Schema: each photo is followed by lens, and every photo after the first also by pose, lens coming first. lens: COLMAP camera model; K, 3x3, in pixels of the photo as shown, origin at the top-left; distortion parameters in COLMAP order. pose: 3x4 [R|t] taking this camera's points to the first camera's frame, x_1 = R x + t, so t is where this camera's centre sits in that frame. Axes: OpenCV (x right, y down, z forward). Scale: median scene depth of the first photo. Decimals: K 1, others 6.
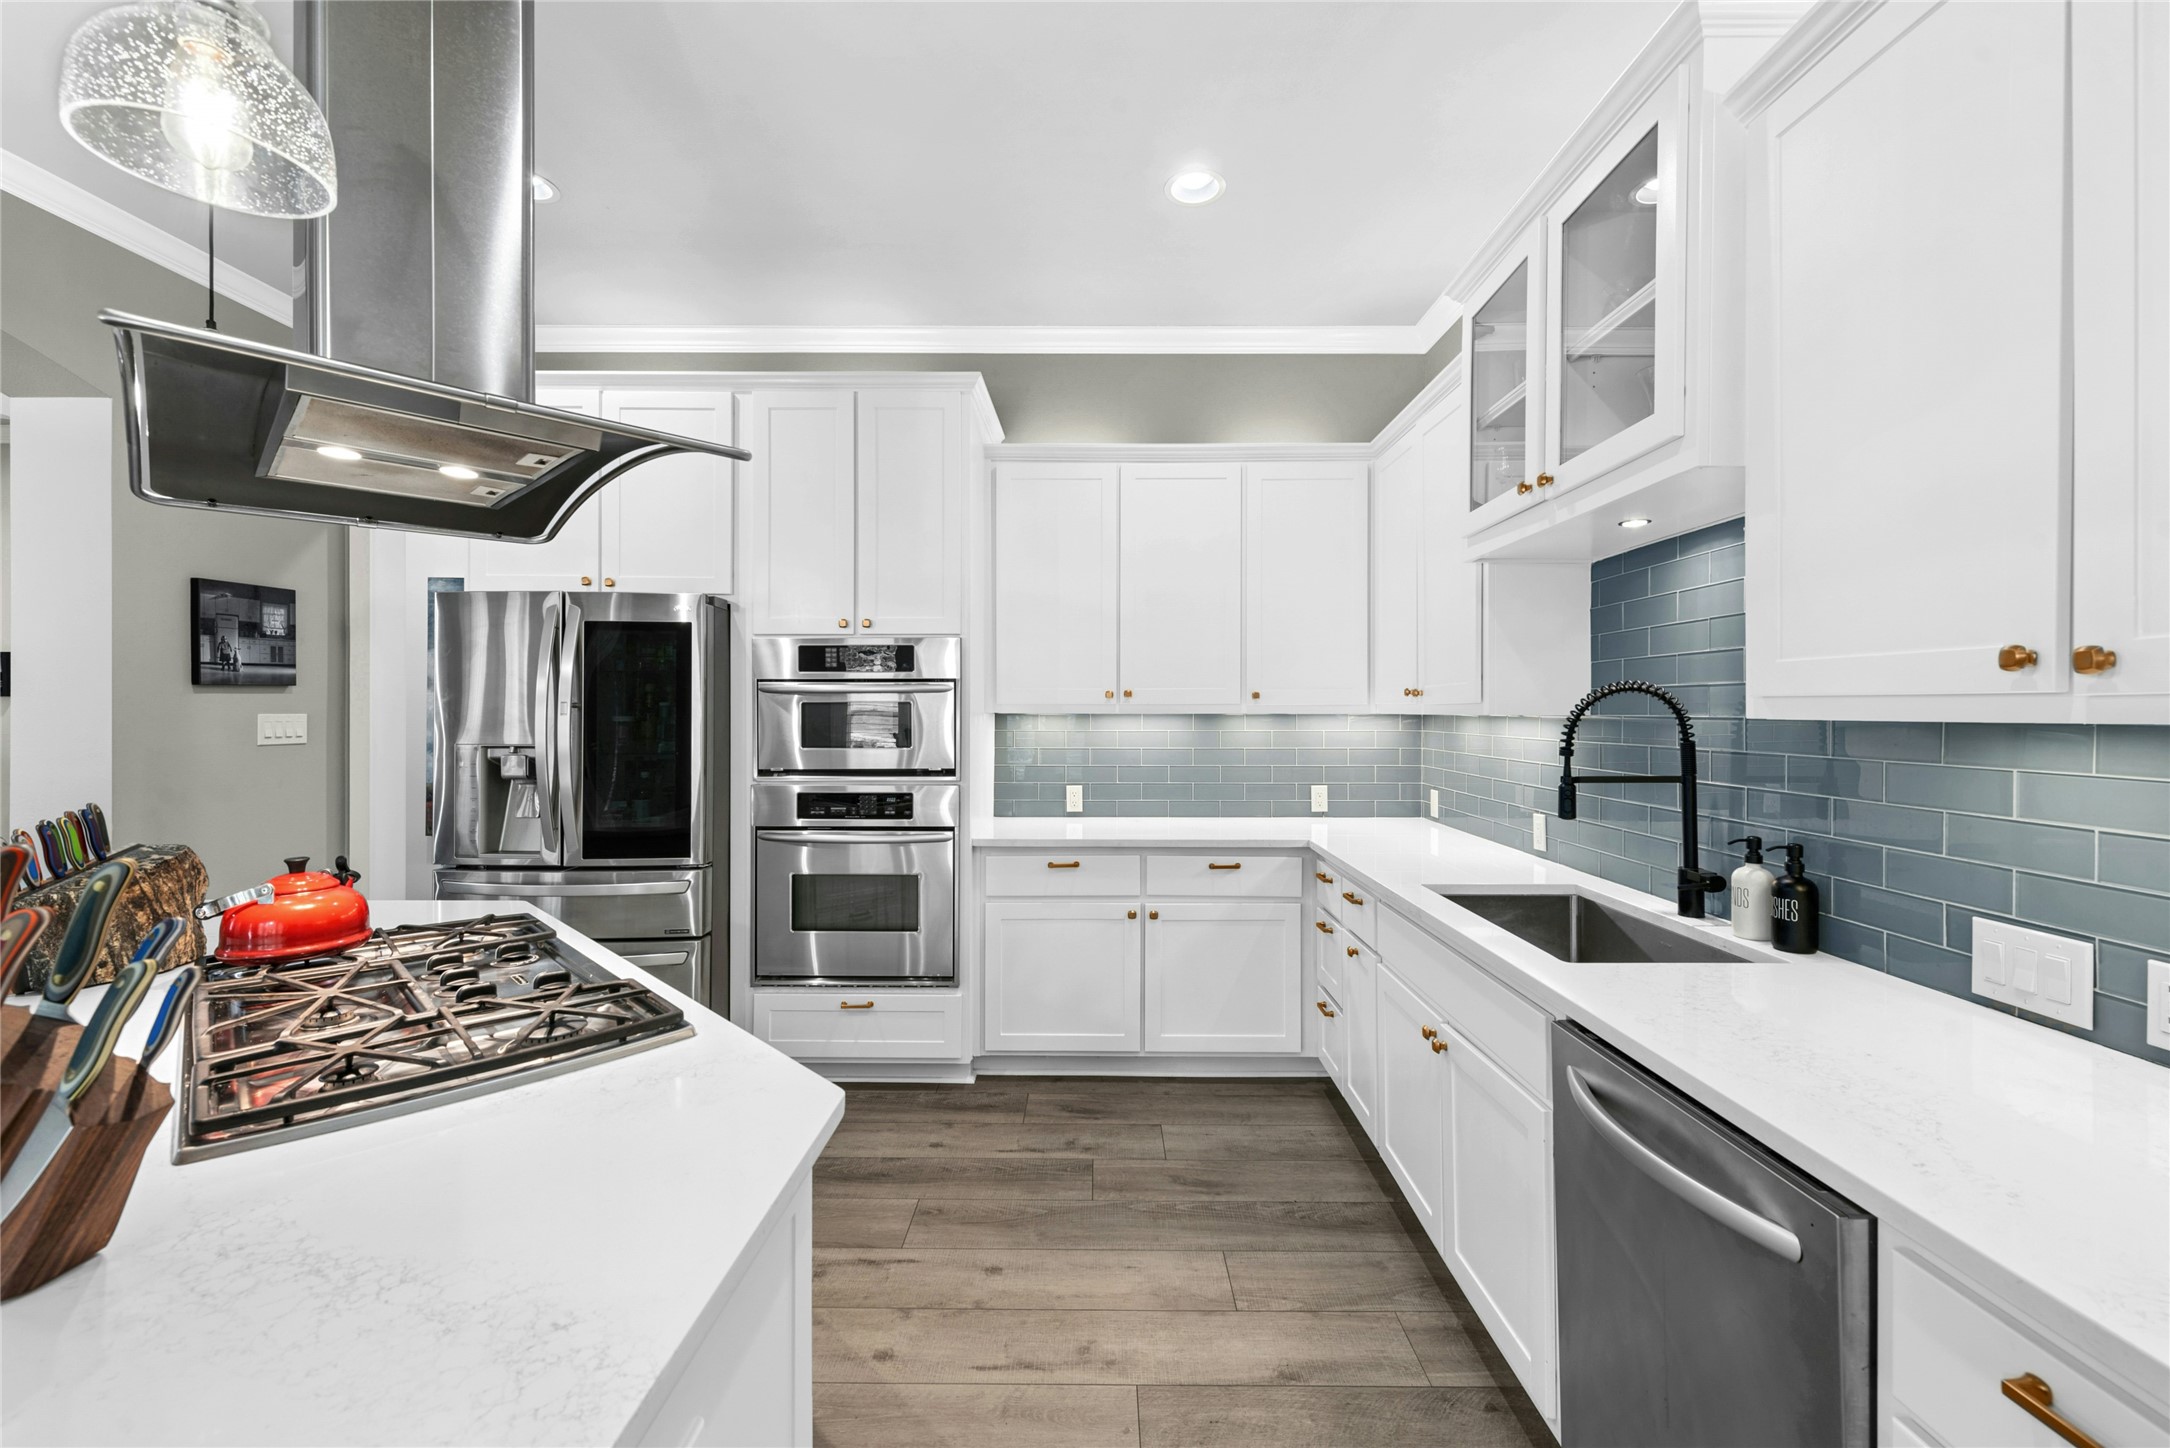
lens RADIAL K [[880.8, 0, 1088.8], [0, 880.8, 714.7], [0, 0, 1]] dist [0.000838, -0.000016]
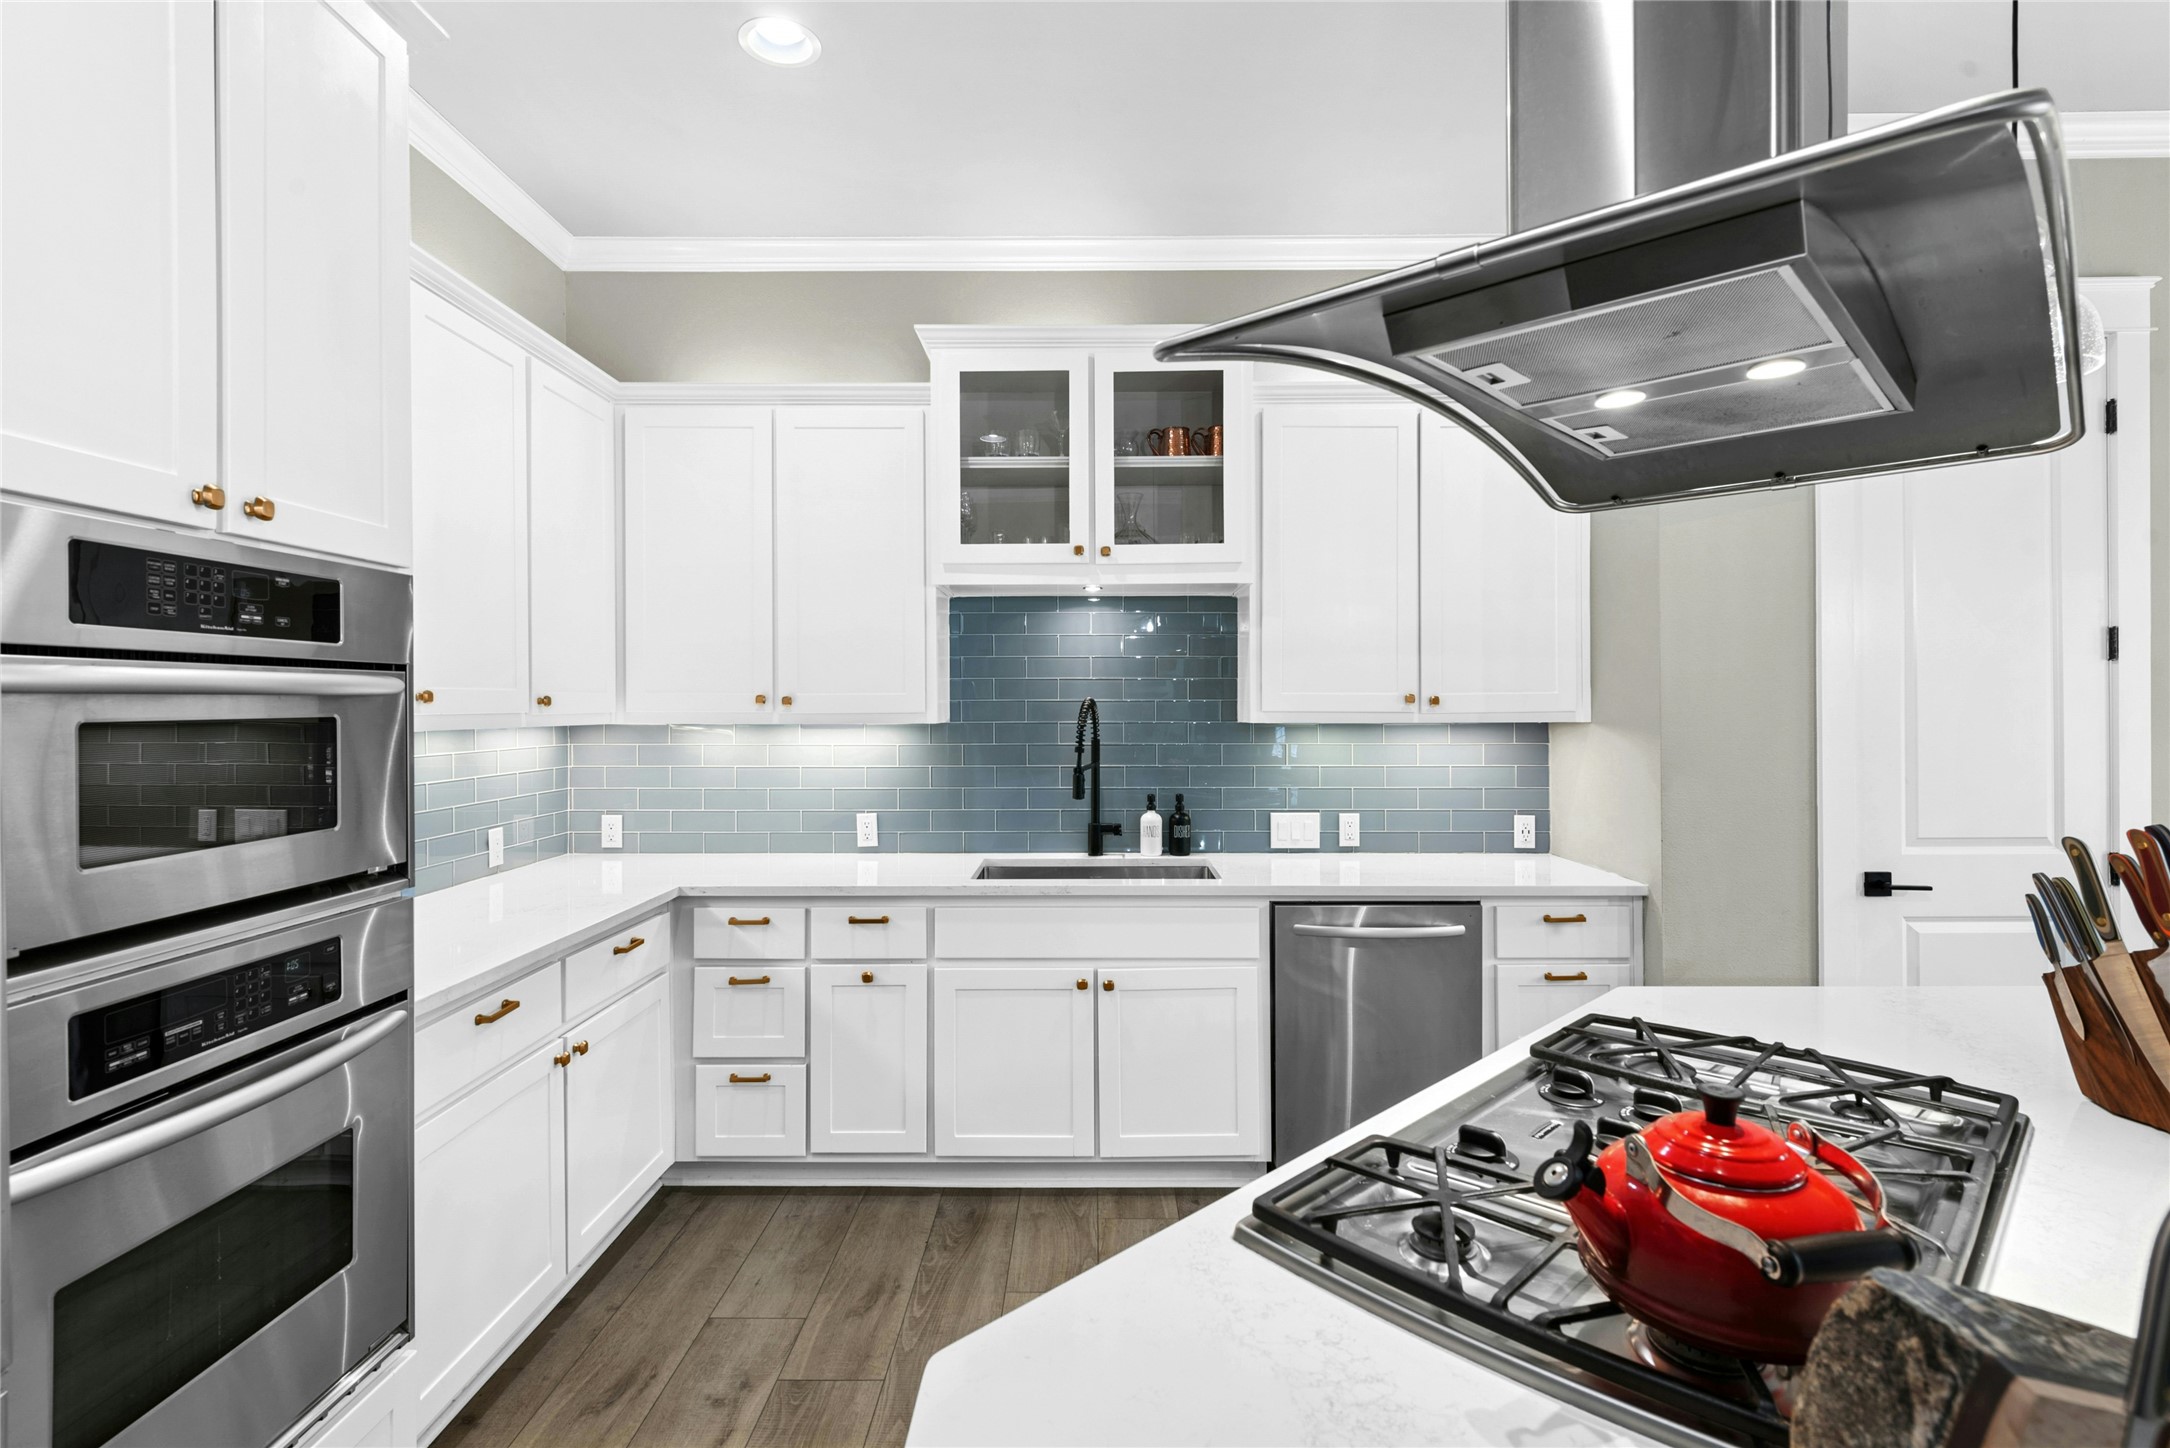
lens RADIAL K [[1052.6, 0, 1086.0], [0, 1052.6, 710.1], [0, 0, 1]] dist [0.025179, -0.000060]
pose [[0.003417, -0.006227, 0.999975, -0.891196], [0.006637, 0.999959, 0.006204, -0.023572], [-0.999972, 0.006616, 0.003458, 0.816201]]
